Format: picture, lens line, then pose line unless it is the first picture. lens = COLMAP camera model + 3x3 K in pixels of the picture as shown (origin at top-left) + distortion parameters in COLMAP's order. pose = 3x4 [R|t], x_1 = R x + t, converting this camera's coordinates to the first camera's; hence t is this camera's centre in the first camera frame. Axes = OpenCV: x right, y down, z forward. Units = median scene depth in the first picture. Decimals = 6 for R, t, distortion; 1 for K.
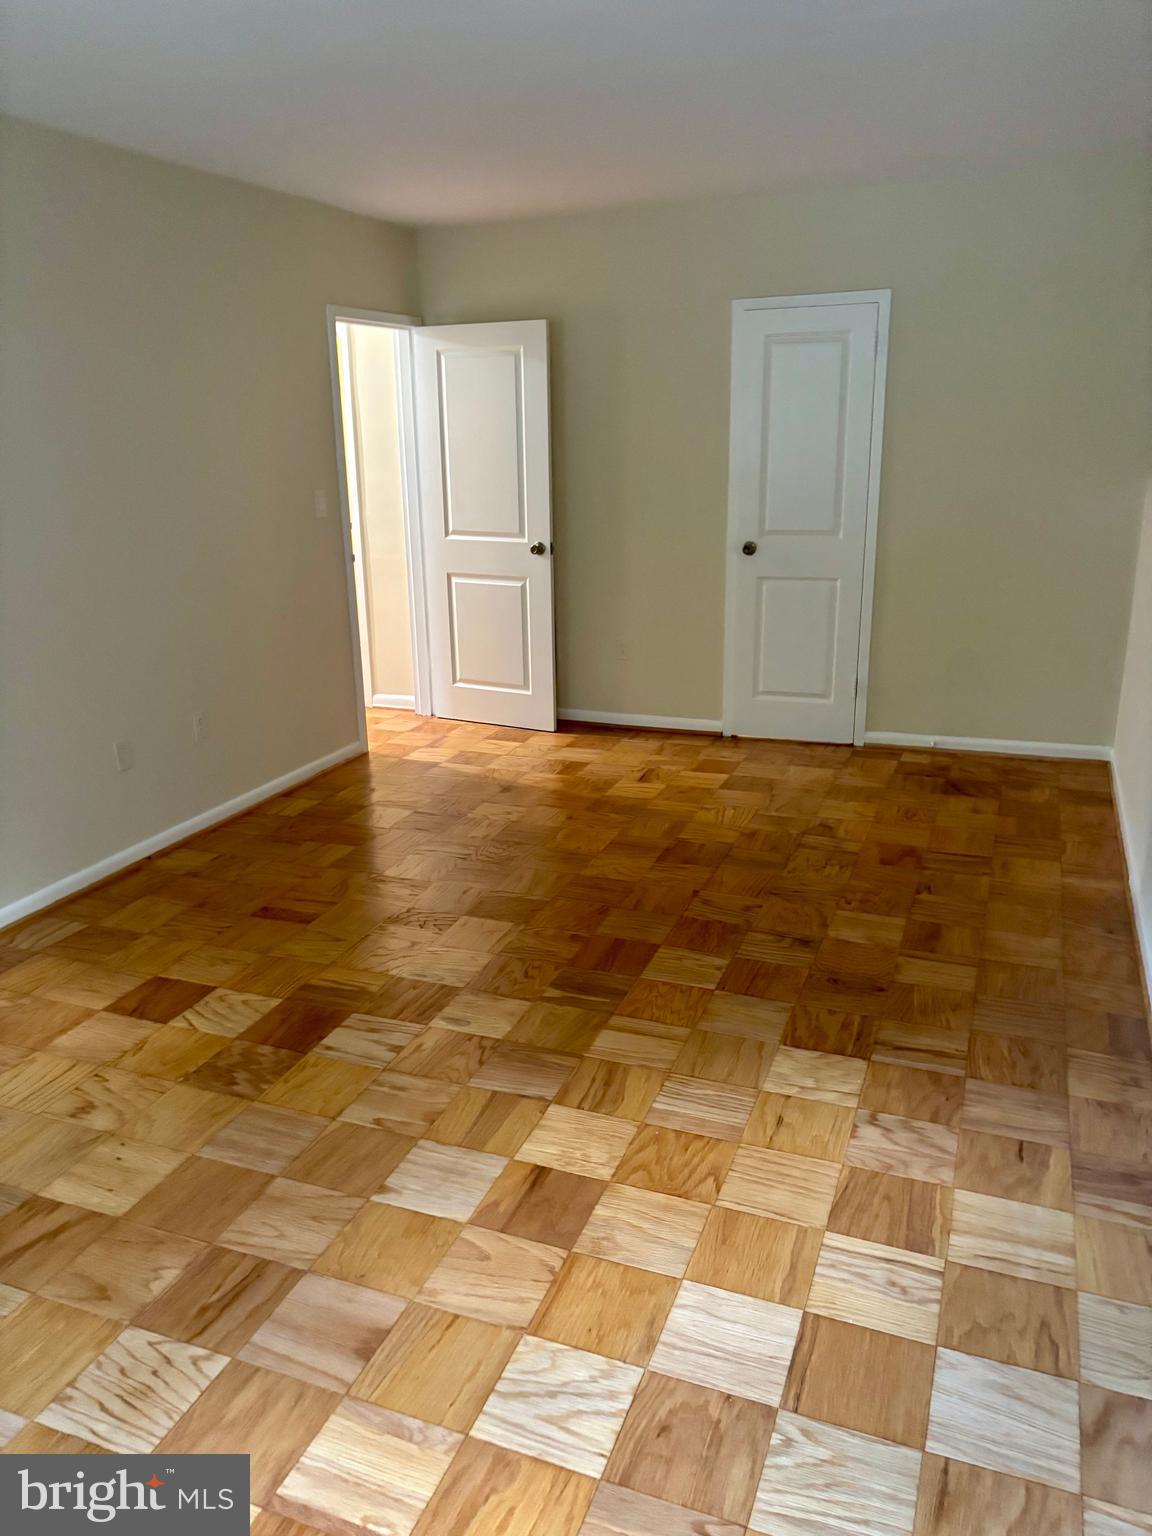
lens RADIAL K [[1150.1, 0, 576.0], [0, 1150.1, 768.0], [0, 0, 1]] dist [0.058100, -0.057336]
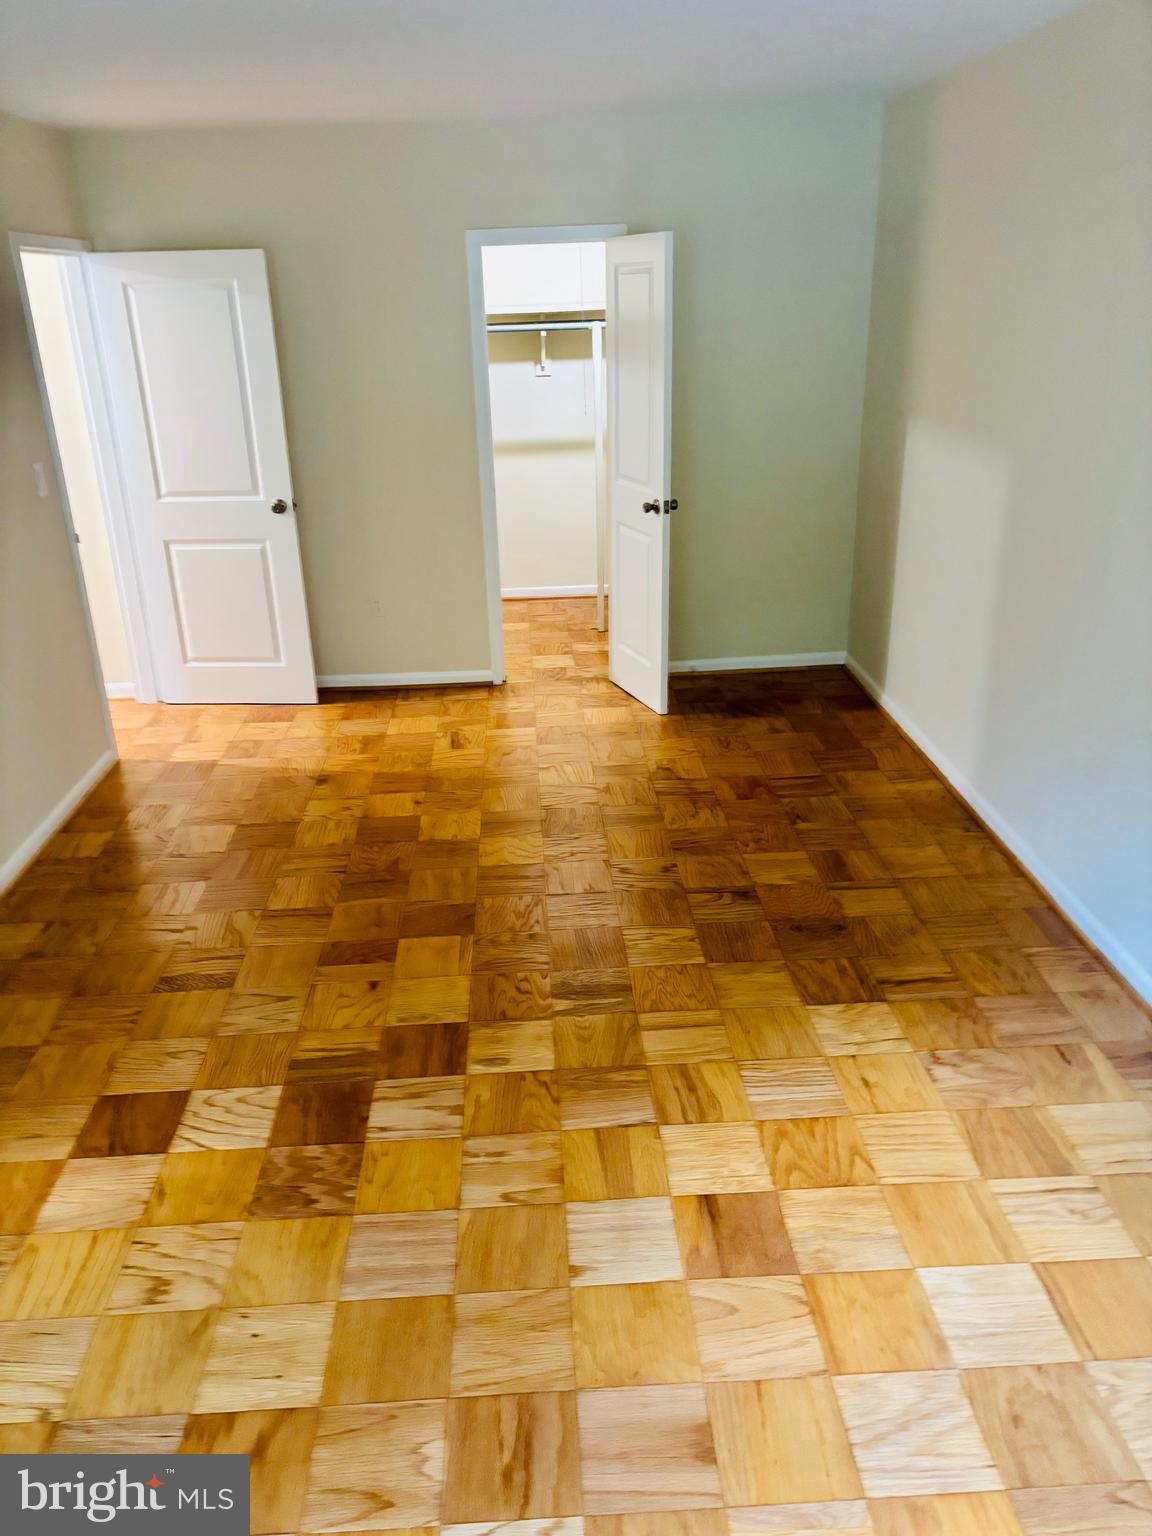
lens RADIAL K [[1136.6, 0, 576.0], [0, 1136.6, 768.0], [0, 0, 1]] dist [0.059481, -0.059539]
pose [[0.913851, -0.162947, 0.371919, -0.362835], [0.129392, 0.985059, 0.113646, -0.117434], [-0.384881, -0.055732, 0.921282, 0.135189]]
